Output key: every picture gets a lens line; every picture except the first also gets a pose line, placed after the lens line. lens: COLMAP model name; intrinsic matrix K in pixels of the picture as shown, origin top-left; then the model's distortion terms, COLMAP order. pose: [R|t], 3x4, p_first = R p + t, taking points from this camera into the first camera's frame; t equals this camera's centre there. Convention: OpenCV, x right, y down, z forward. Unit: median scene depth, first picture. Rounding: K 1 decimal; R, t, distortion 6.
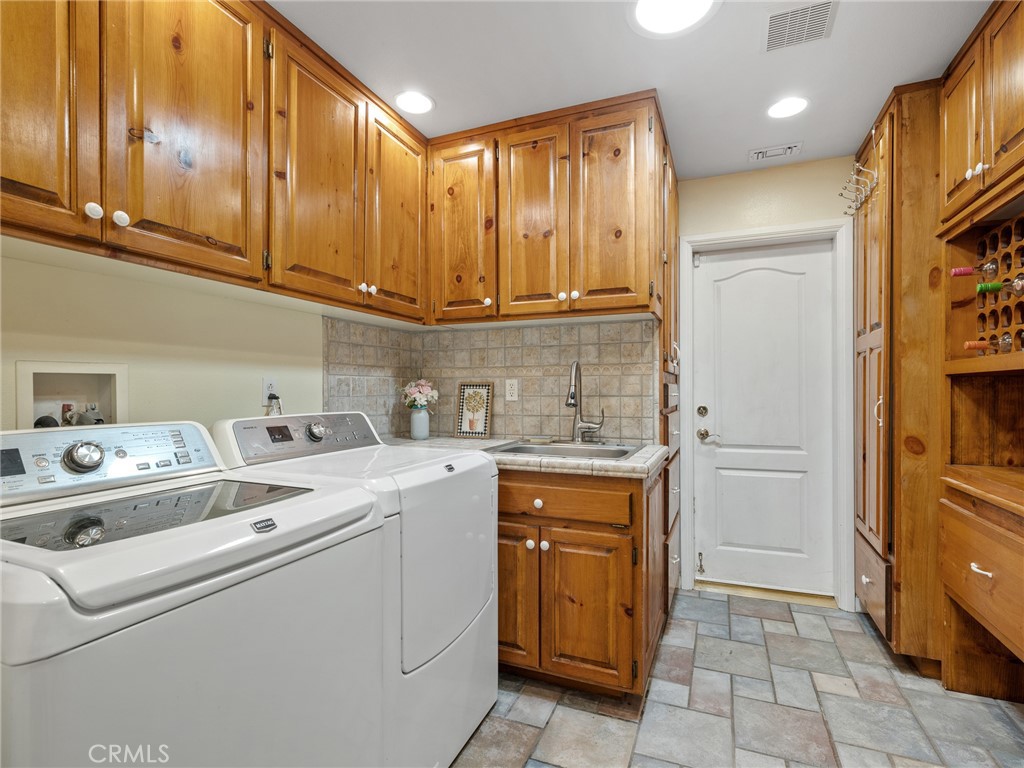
lens RADIAL K [[501.0, 0, 509.9], [0, 501.0, 389.0], [0, 0, 1]] dist [0.002217, -0.001381]
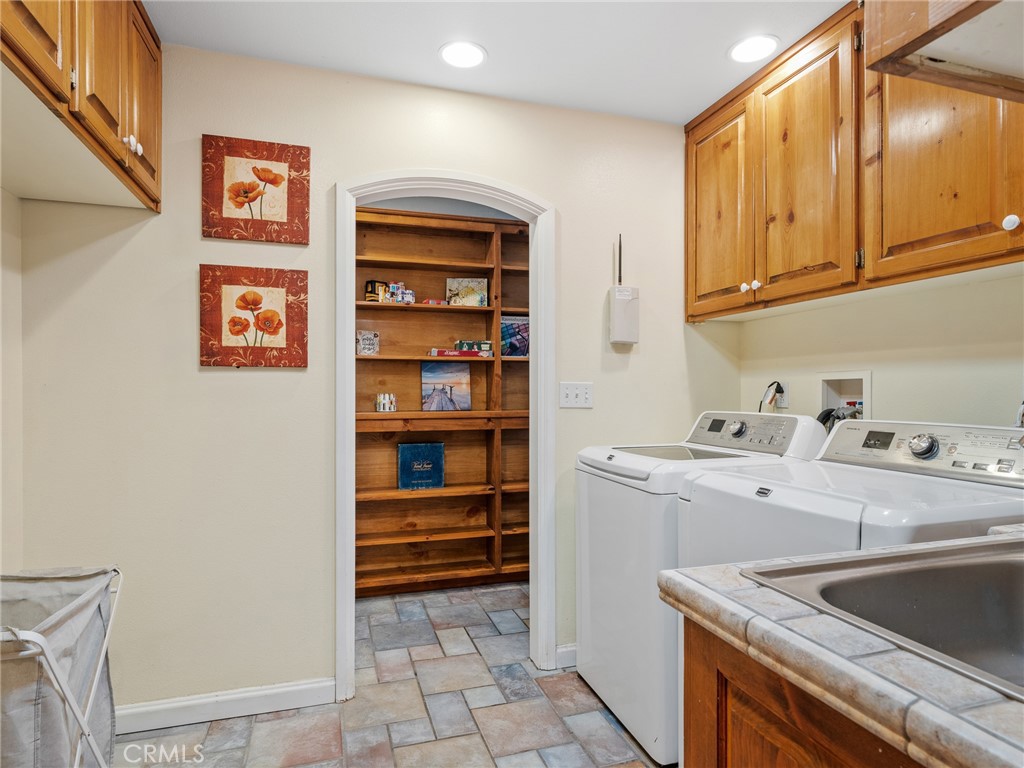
lens RADIAL K [[585.0, 0, 512.1], [0, 585.0, 390.4], [0, 0, 1]] dist [0.003847, 0.001364]
pose [[-0.759532, 0.004040, -0.650458, 0.534889], [0.004321, 0.999990, 0.001165, -0.003879], [0.650456, -0.001925, -0.759542, 0.987376]]
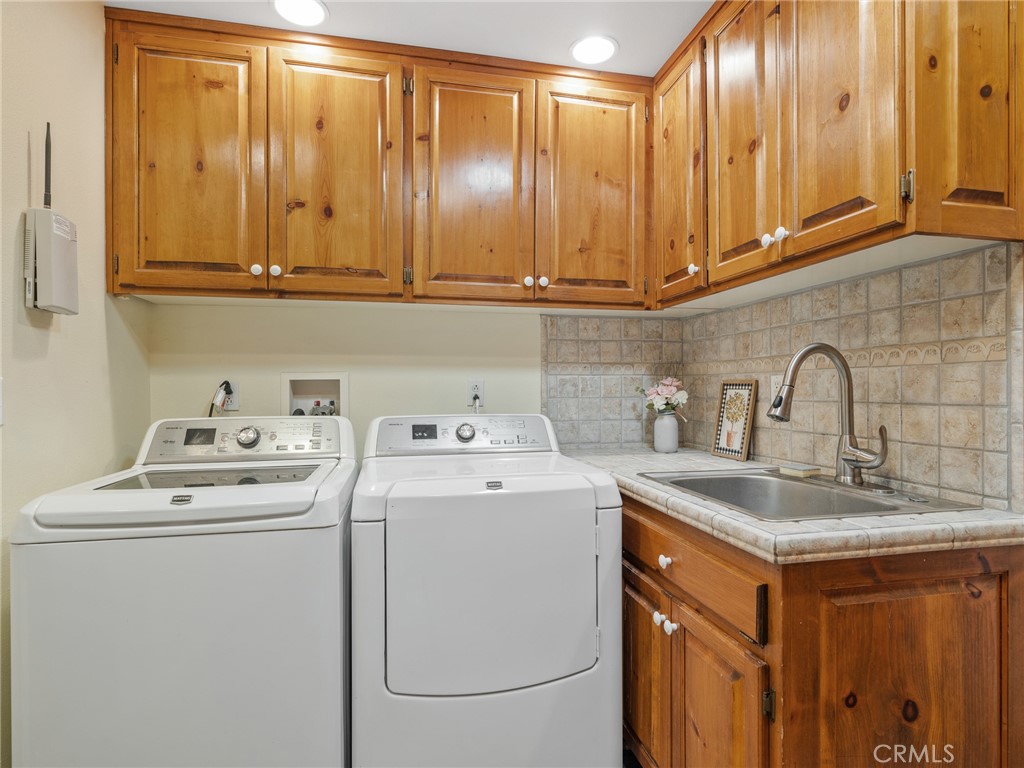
lens RADIAL K [[538.1, 0, 517.2], [0, 538.1, 385.4], [0, 0, 1]] dist [0.002179, -0.000457]
pose [[0.581383, -0.004122, -0.813620, 0.437717], [0.002431, 0.999992, -0.003329, -0.005127], [0.813626, -0.000042, 0.581388, 0.346450]]
